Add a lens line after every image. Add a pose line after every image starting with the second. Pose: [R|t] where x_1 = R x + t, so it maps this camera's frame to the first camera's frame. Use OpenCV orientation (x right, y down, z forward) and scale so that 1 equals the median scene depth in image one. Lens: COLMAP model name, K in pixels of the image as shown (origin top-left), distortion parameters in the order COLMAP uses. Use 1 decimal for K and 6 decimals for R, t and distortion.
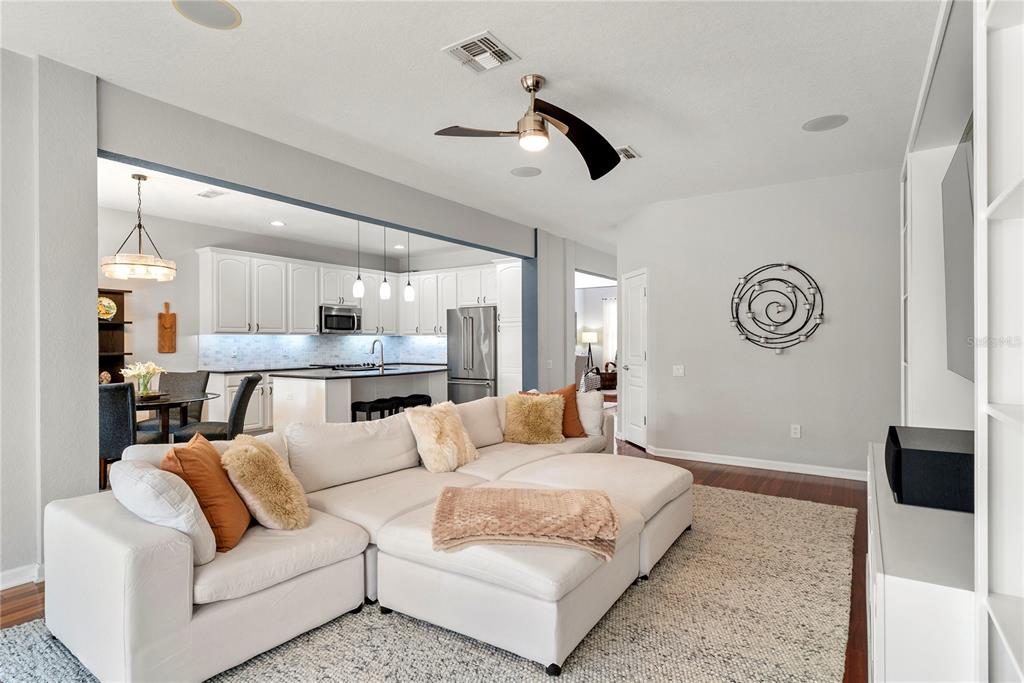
lens RADIAL K [[531.2, 0, 511.9], [0, 531.2, 342.9], [0, 0, 1]] dist [-0.009811, 0.001621]
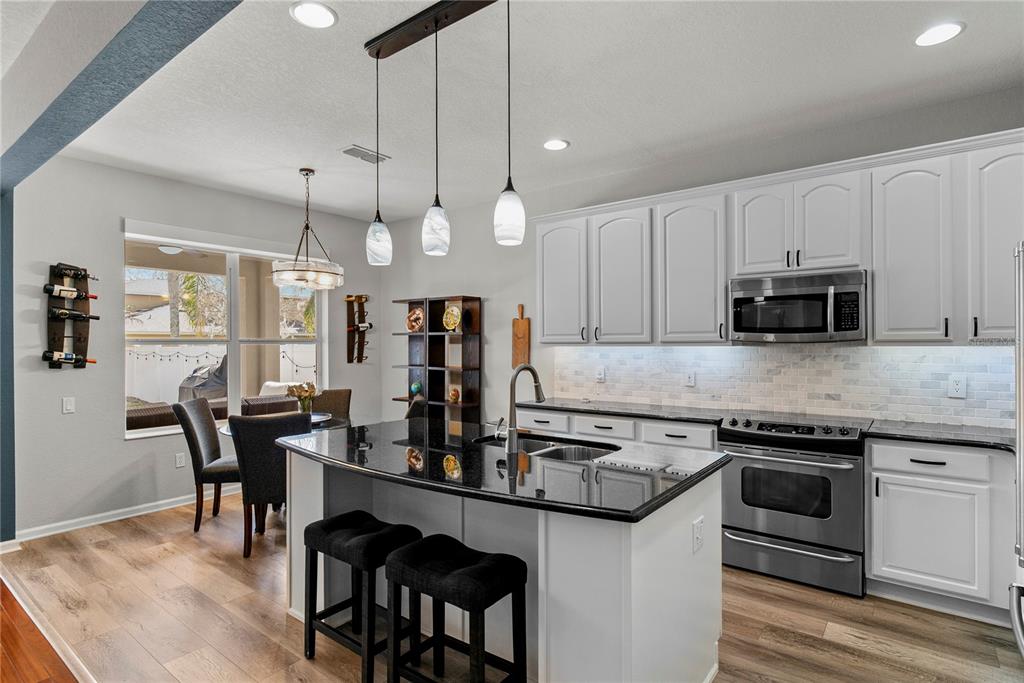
lens RADIAL K [[531.2, 0, 507.0], [0, 531.2, 345.9], [0, 0, 1]] dist [-0.009811, 0.001621]
pose [[-0.070000, 0.004687, -0.997536, 0.104721], [-0.000283, 0.999989, 0.004718, -0.018495], [0.997547, 0.000613, -0.069998, 0.940003]]
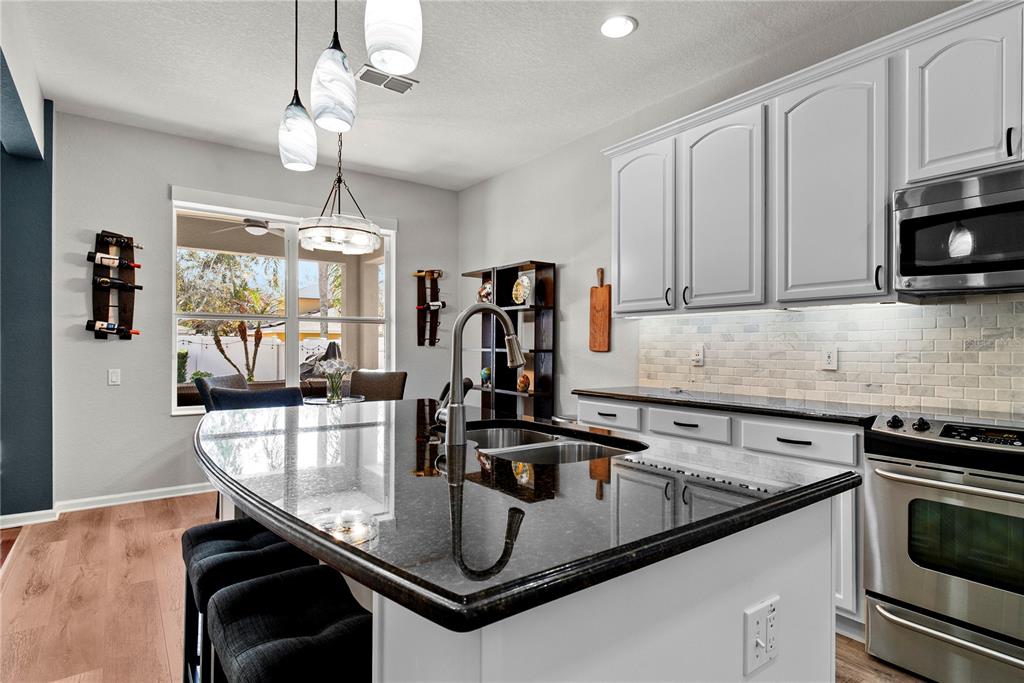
lens RADIAL K [[531.2, 0, 509.4], [0, 531.2, 348.9], [0, 0, 1]] dist [-0.009811, 0.001621]
pose [[-0.338170, 0.001869, -0.941083, -0.042270], [-0.008154, 0.999955, 0.004916, 0.011839], [0.941050, 0.009336, -0.338140, 1.007565]]
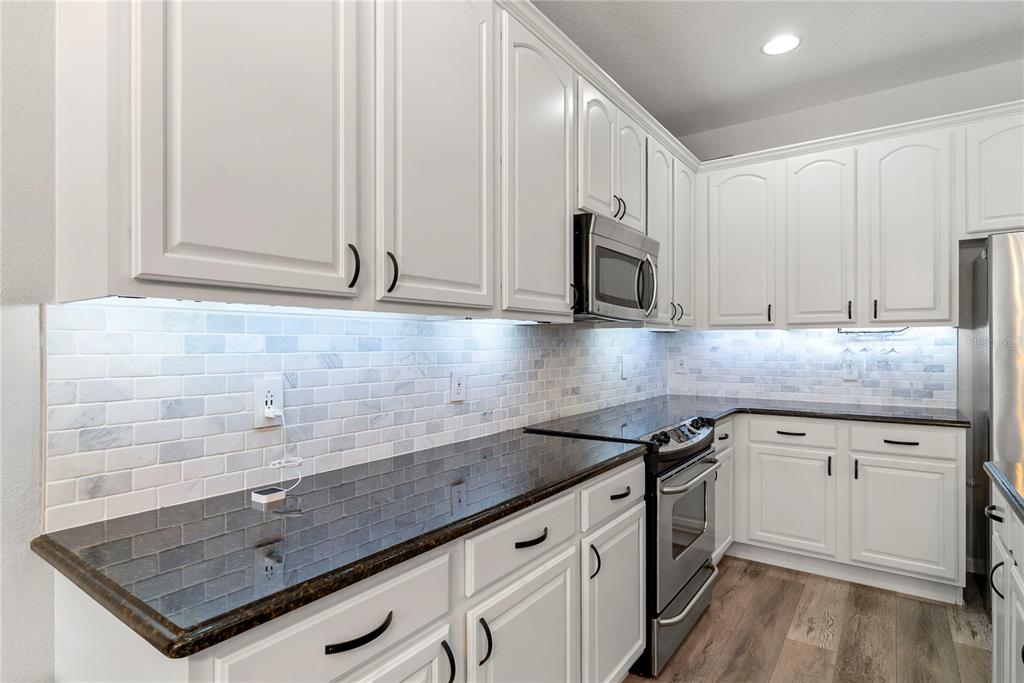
lens RADIAL K [[531.2, 0, 514.0], [0, 531.2, 345.6], [0, 0, 1]] dist [-0.009811, 0.001621]
pose [[0.999592, 0.003481, -0.028343, -0.430160], [-0.003425, 0.999992, 0.002038, -0.003788], [0.028350, -0.001940, 0.999596, 0.811136]]
